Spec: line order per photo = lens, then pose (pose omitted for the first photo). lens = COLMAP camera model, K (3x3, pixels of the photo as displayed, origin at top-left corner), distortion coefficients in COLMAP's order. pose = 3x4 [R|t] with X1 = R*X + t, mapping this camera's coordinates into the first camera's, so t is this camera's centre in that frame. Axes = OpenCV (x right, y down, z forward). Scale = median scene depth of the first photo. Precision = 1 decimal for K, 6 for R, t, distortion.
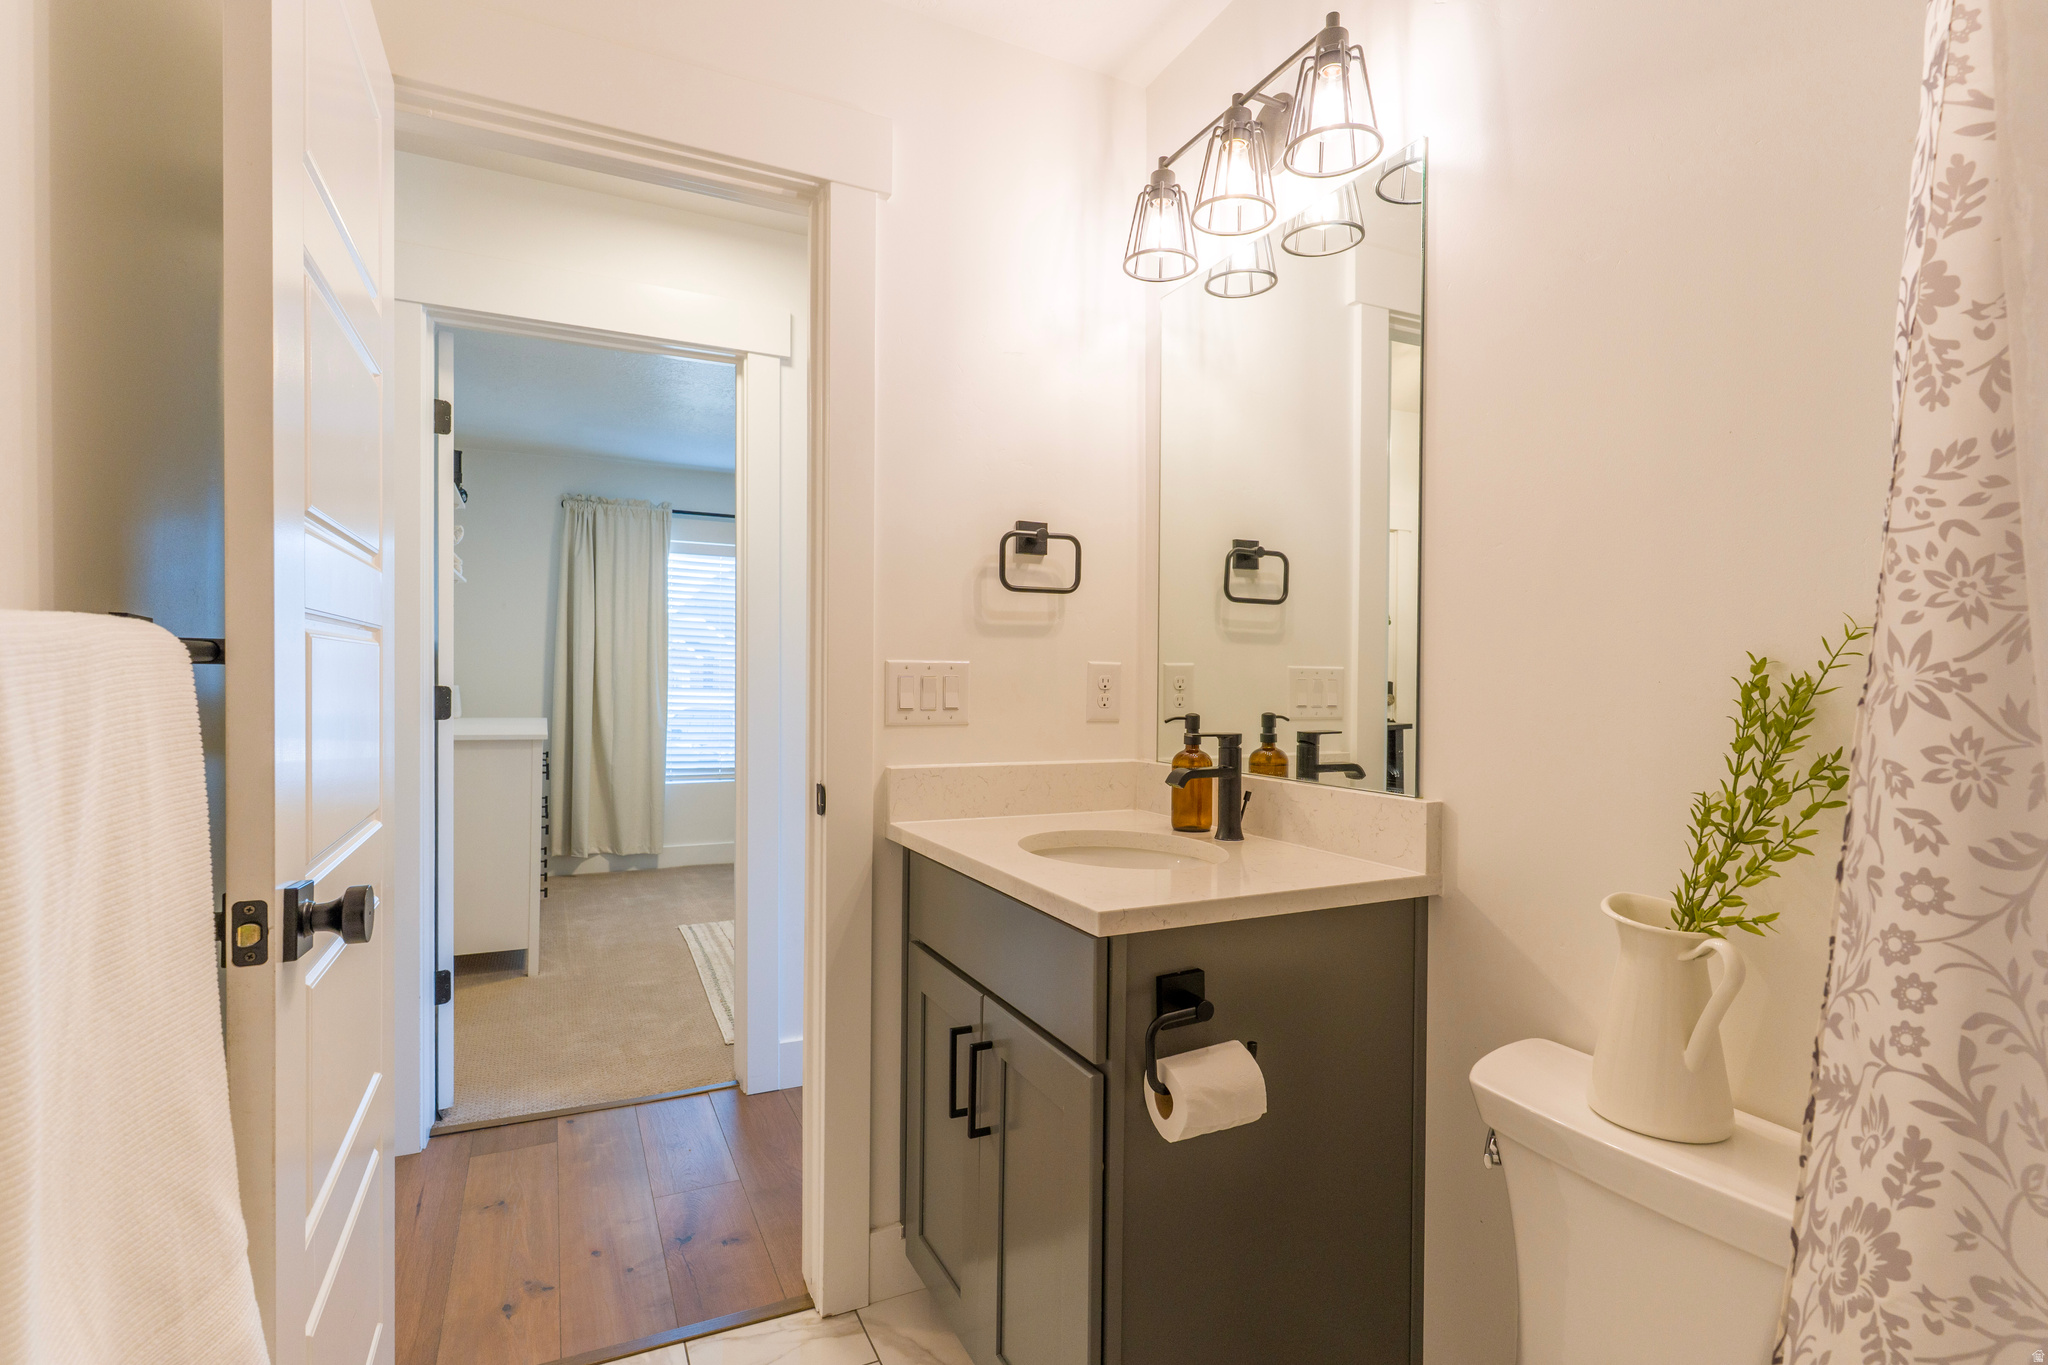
lens RADIAL K [[982.2, 0, 1026.7], [0, 982.2, 688.8], [0, 0, 1]] dist [0.003445, -0.001037]
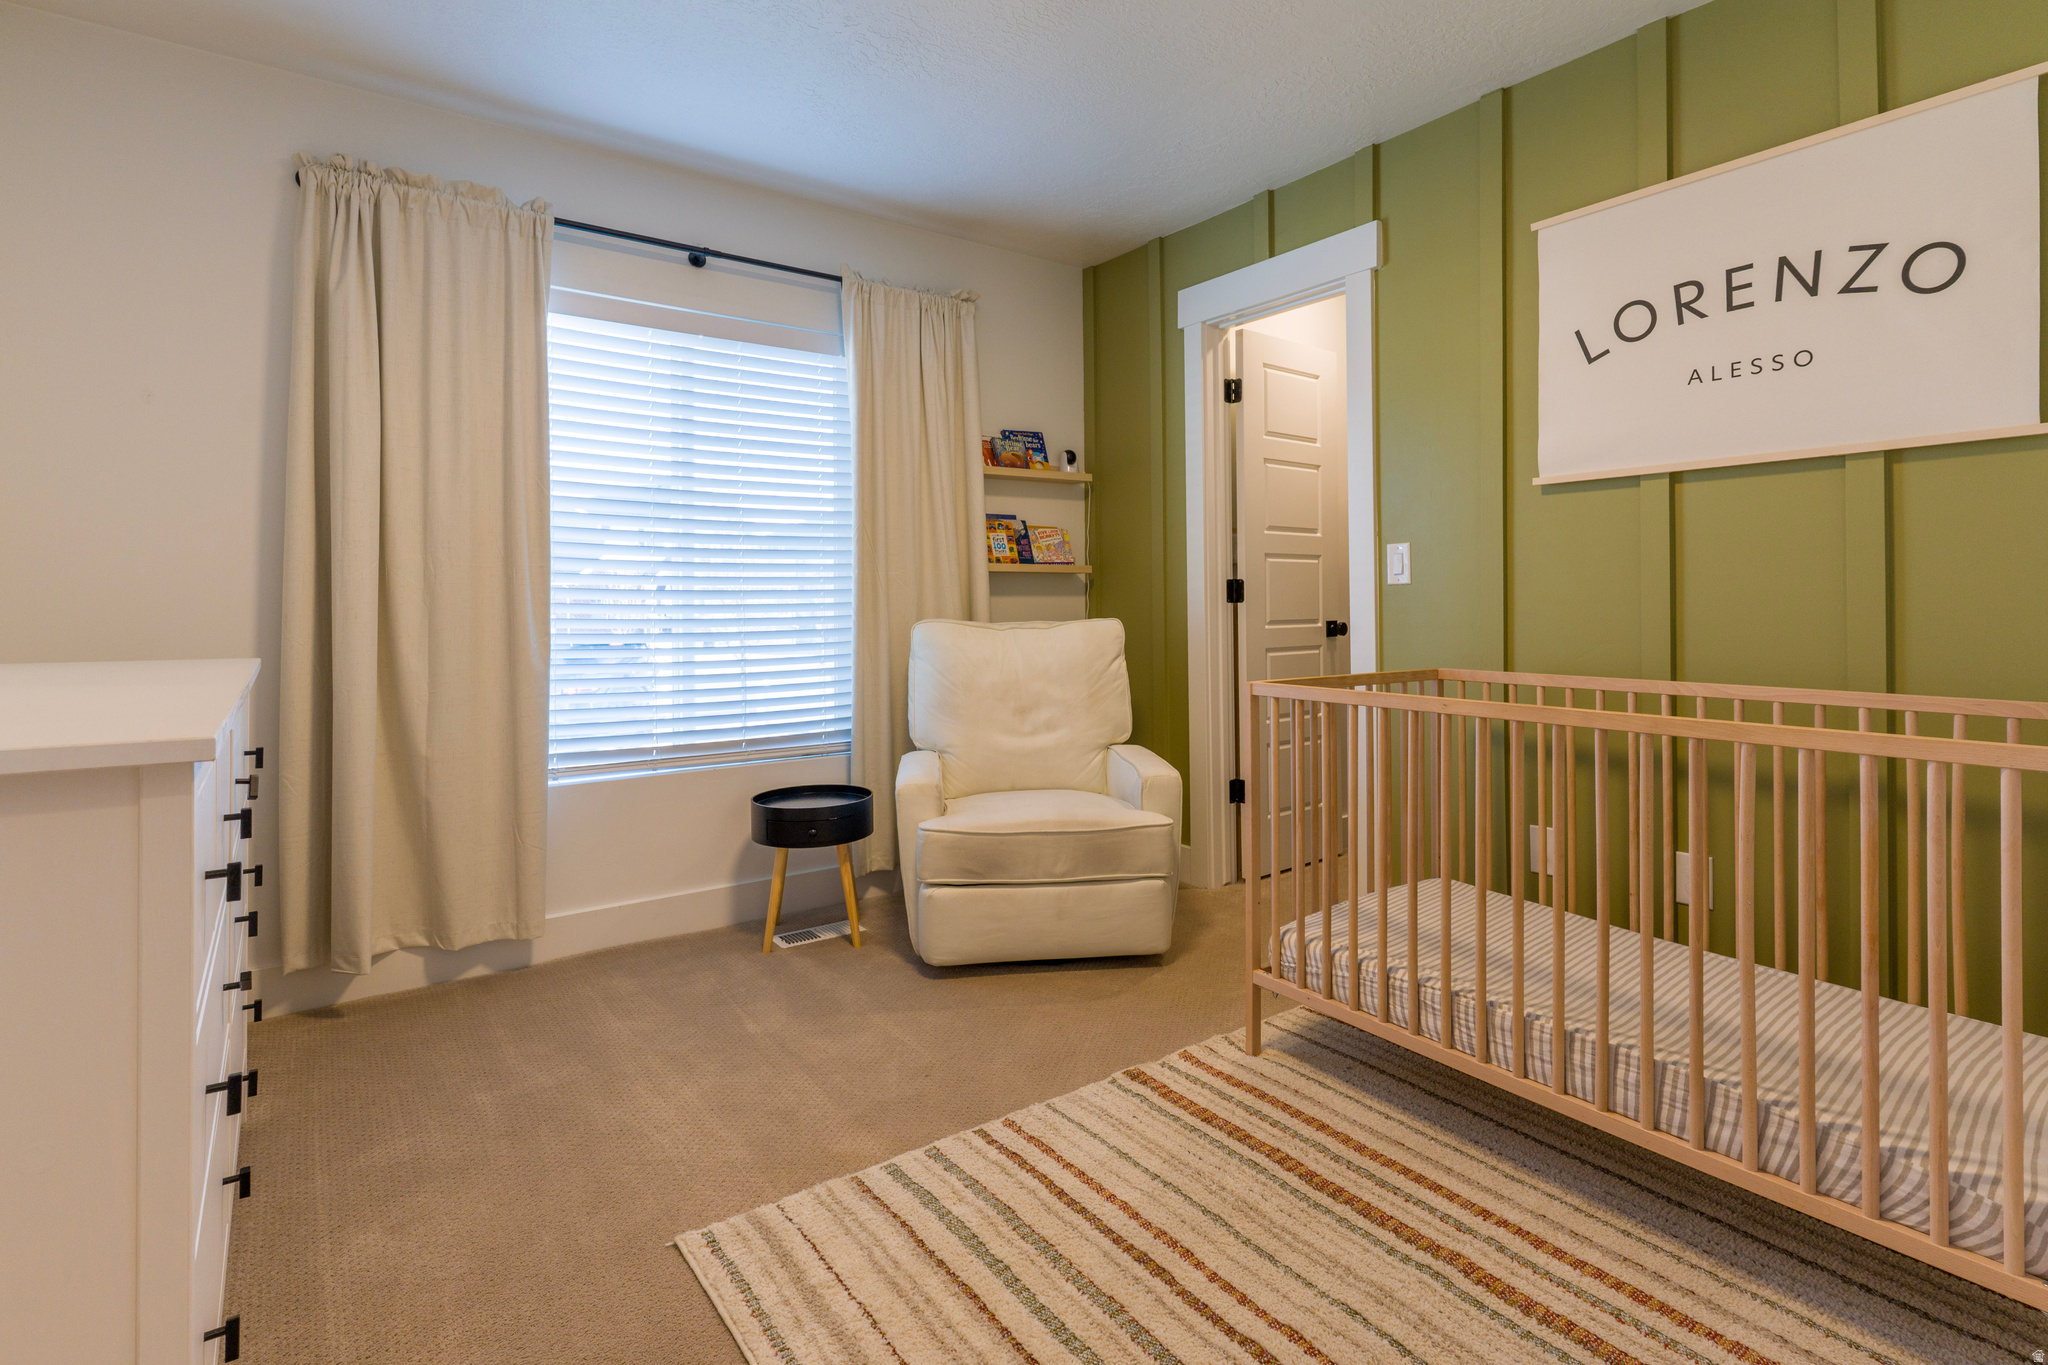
lens RADIAL K [[982.2, 0, 1040.0], [0, 982.2, 615.1], [0, 0, 1]] dist [0.003445, -0.001037]
pose [[0.980953, -0.011012, 0.193935, -0.228070], [0.010473, 0.999938, 0.003802, 0.013596], [-0.193965, -0.001698, 0.981007, 0.491106]]
